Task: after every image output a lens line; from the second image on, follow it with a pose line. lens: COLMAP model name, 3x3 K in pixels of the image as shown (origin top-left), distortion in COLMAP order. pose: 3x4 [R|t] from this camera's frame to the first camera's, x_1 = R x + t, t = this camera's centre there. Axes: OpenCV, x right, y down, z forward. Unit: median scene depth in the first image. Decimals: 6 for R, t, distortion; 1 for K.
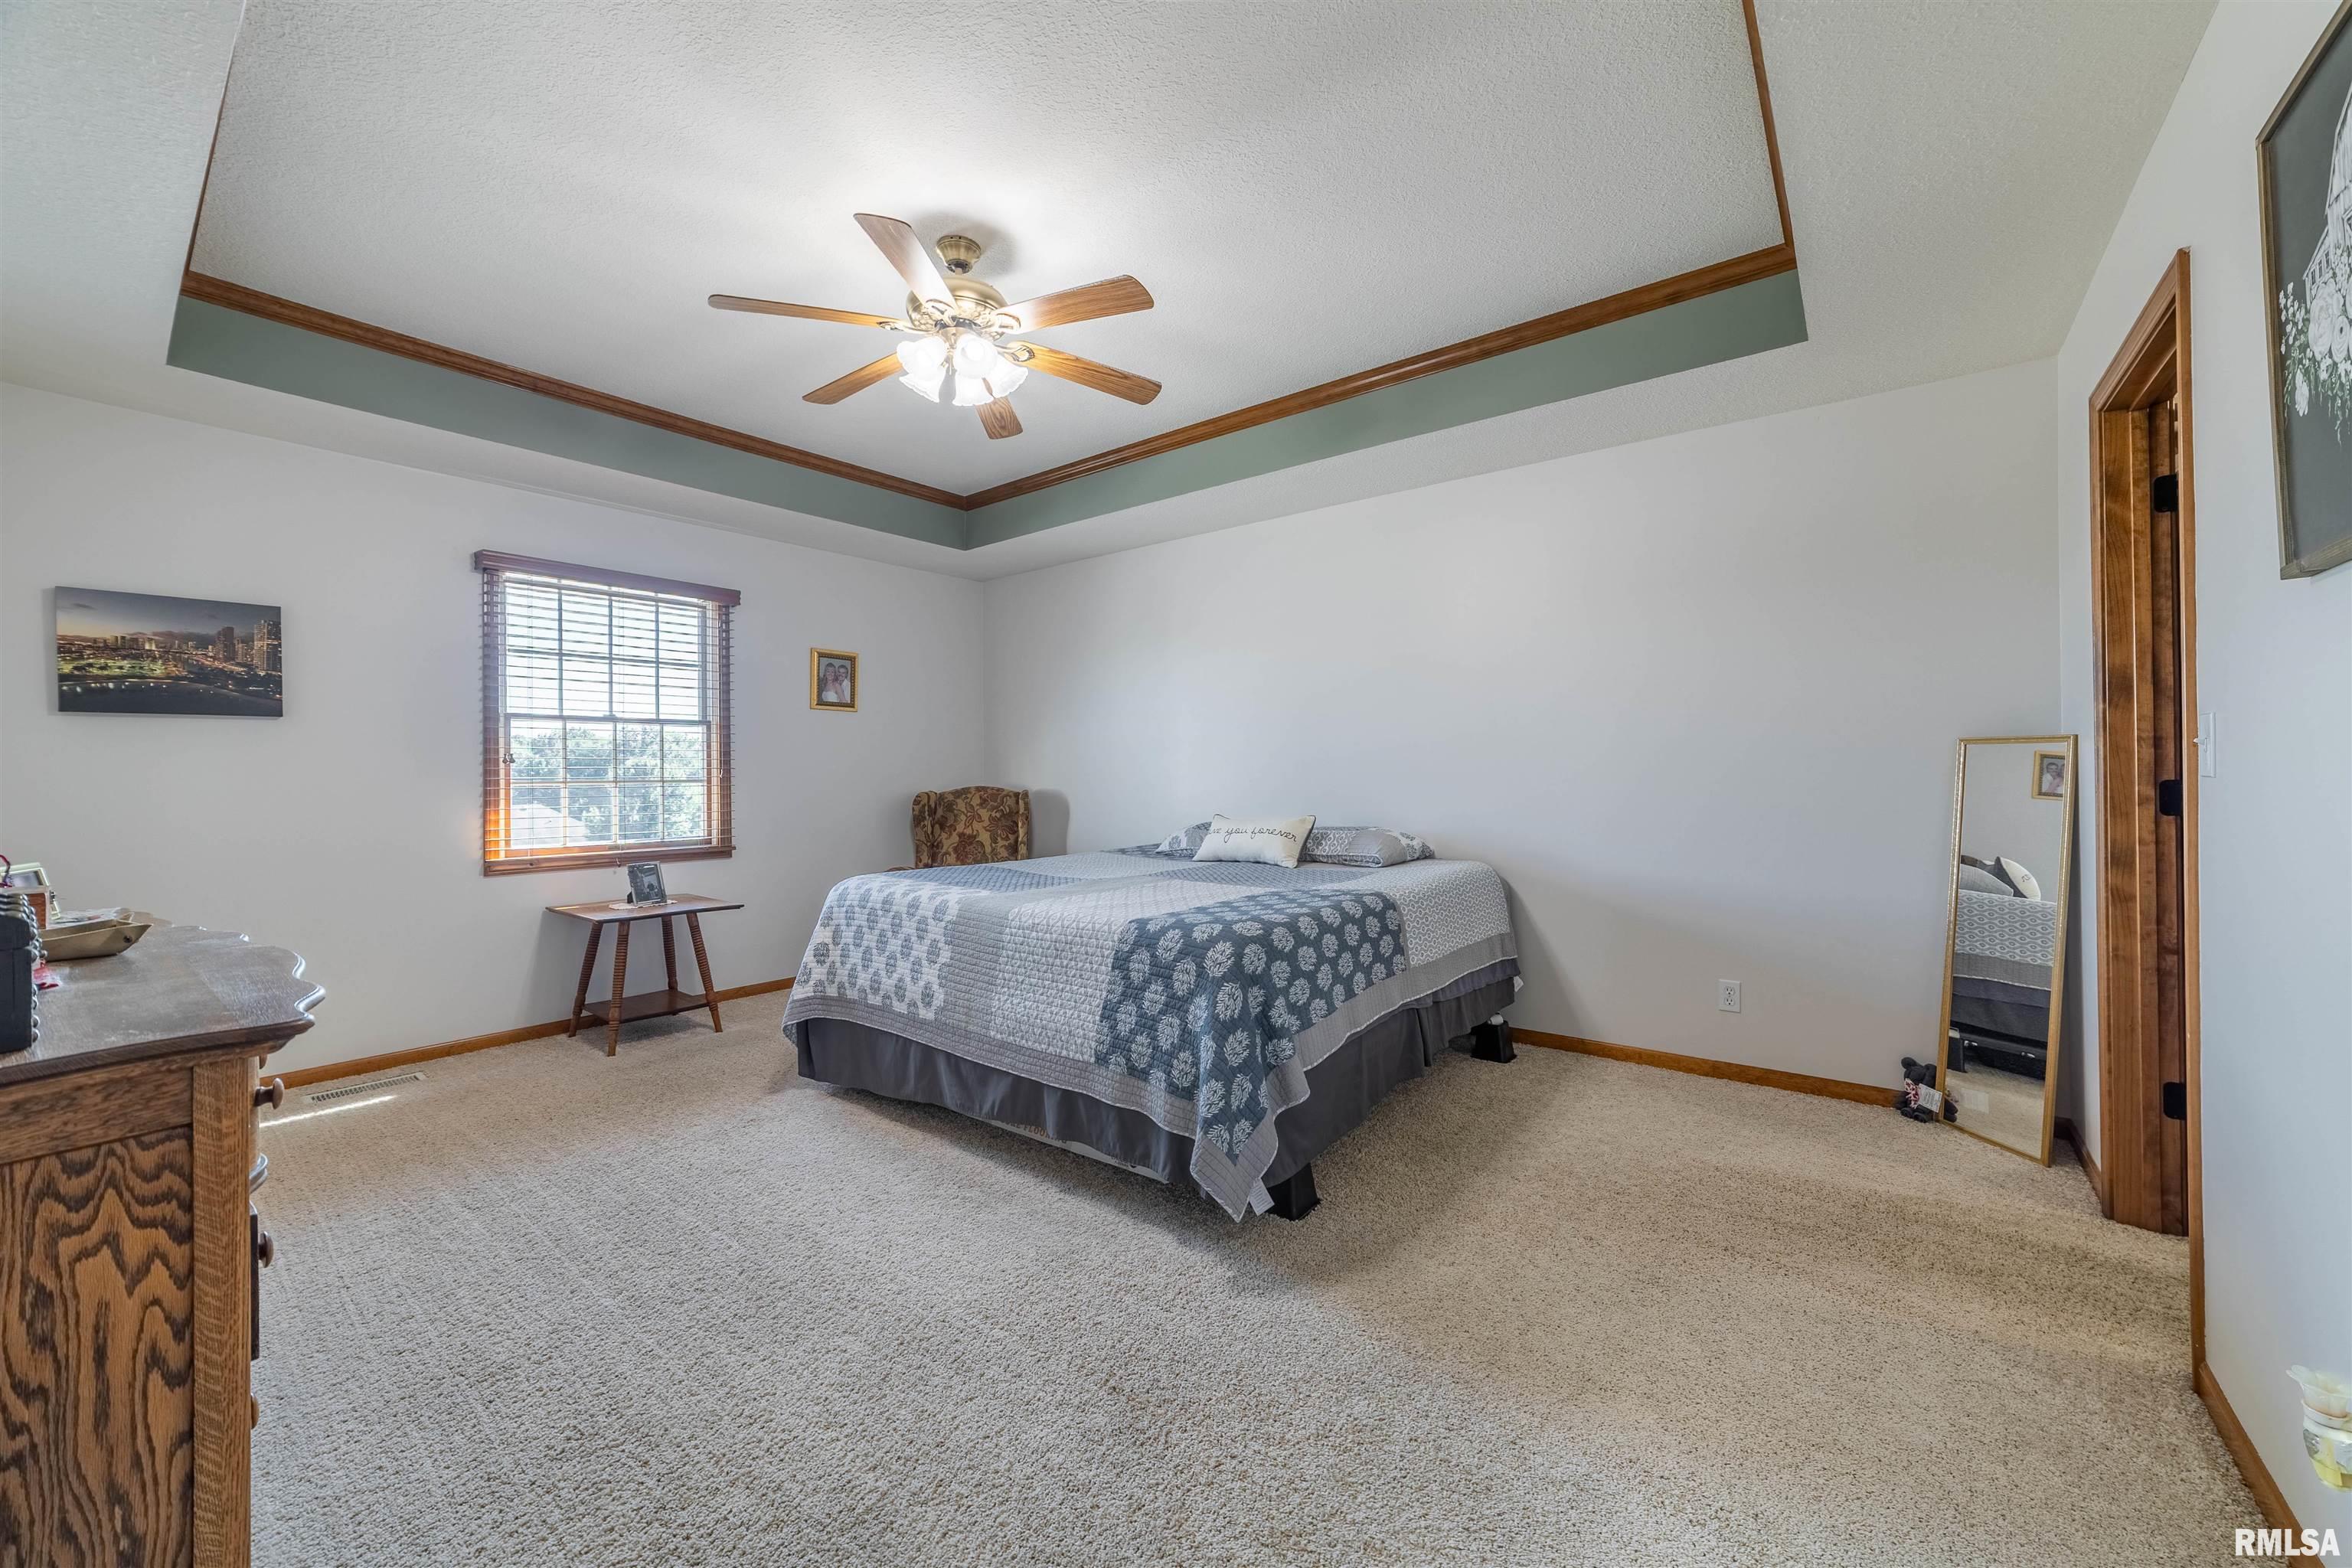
lens RADIAL K [[896.0, 0, 1183.9], [0, 896.0, 784.6], [0, 0, 1]] dist [-0.008130, 0.001619]
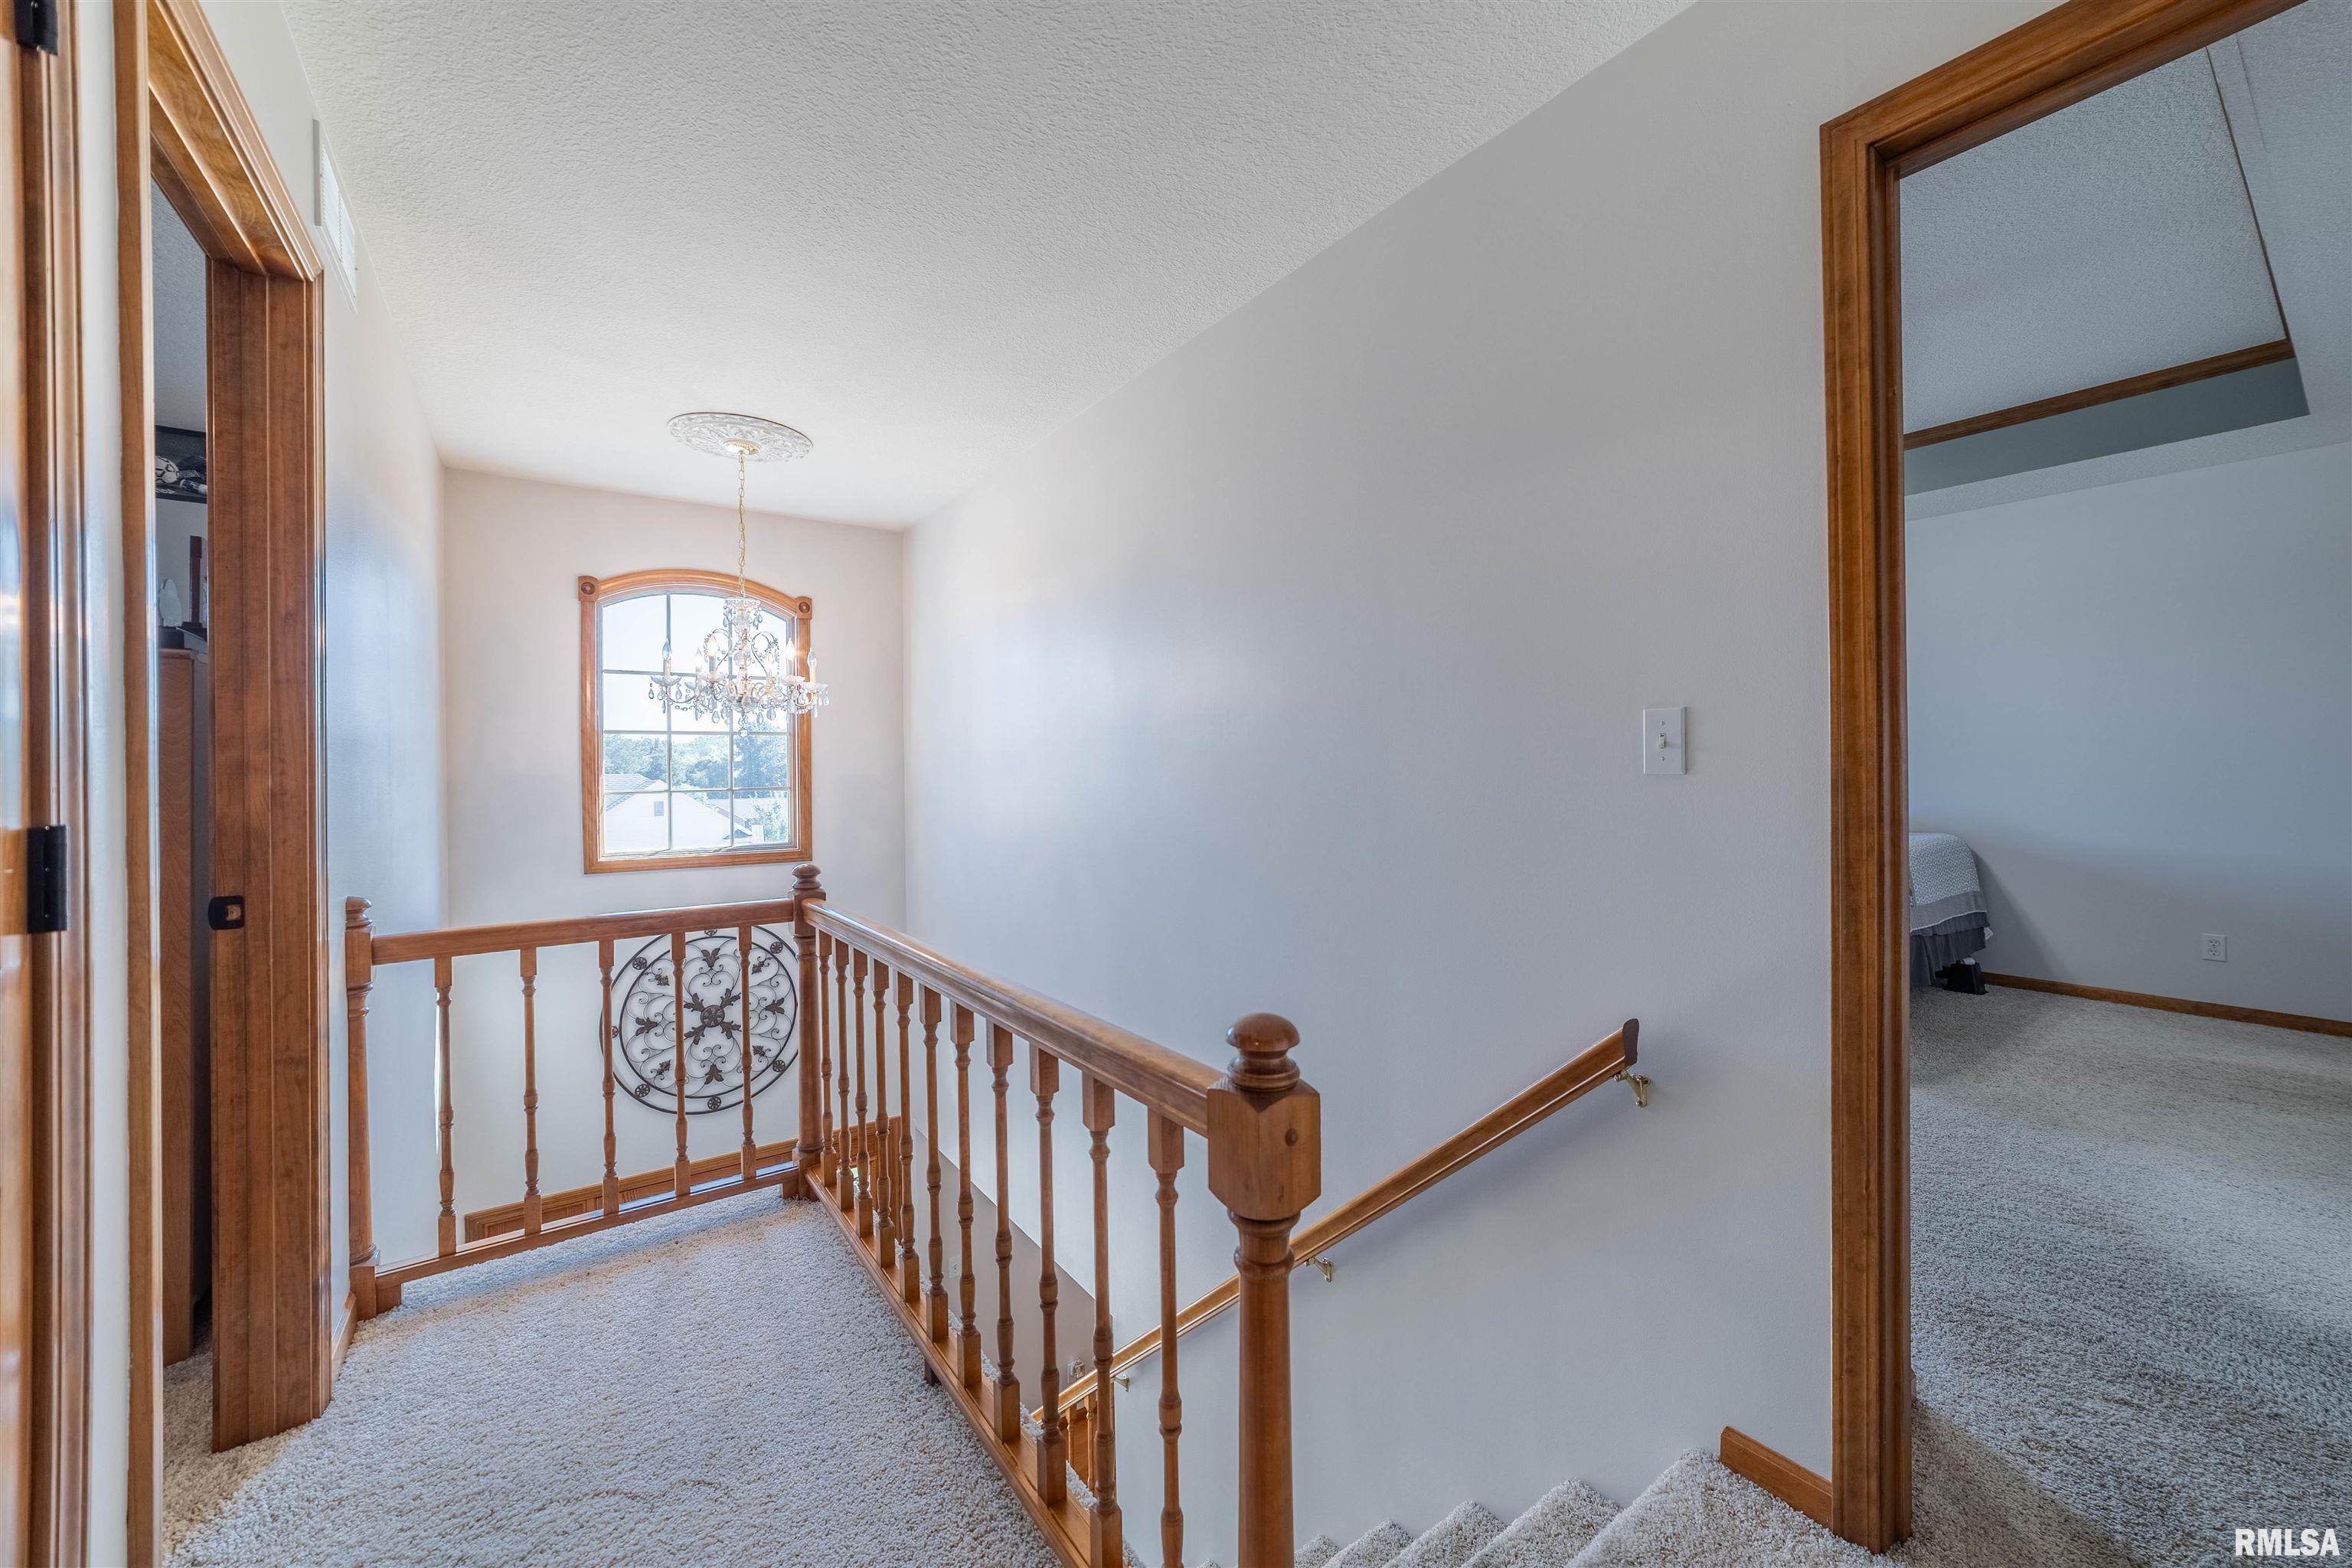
lens RADIAL K [[896.0, 0, 1160.0], [0, 896.0, 786.1], [0, 0, 1]] dist [-0.008130, 0.001619]
pose [[0.958079, -0.003799, -0.286478, -0.369032], [0.006831, 0.999931, 0.009583, 0.002070], [0.286422, -0.011138, 0.958039, -0.498540]]
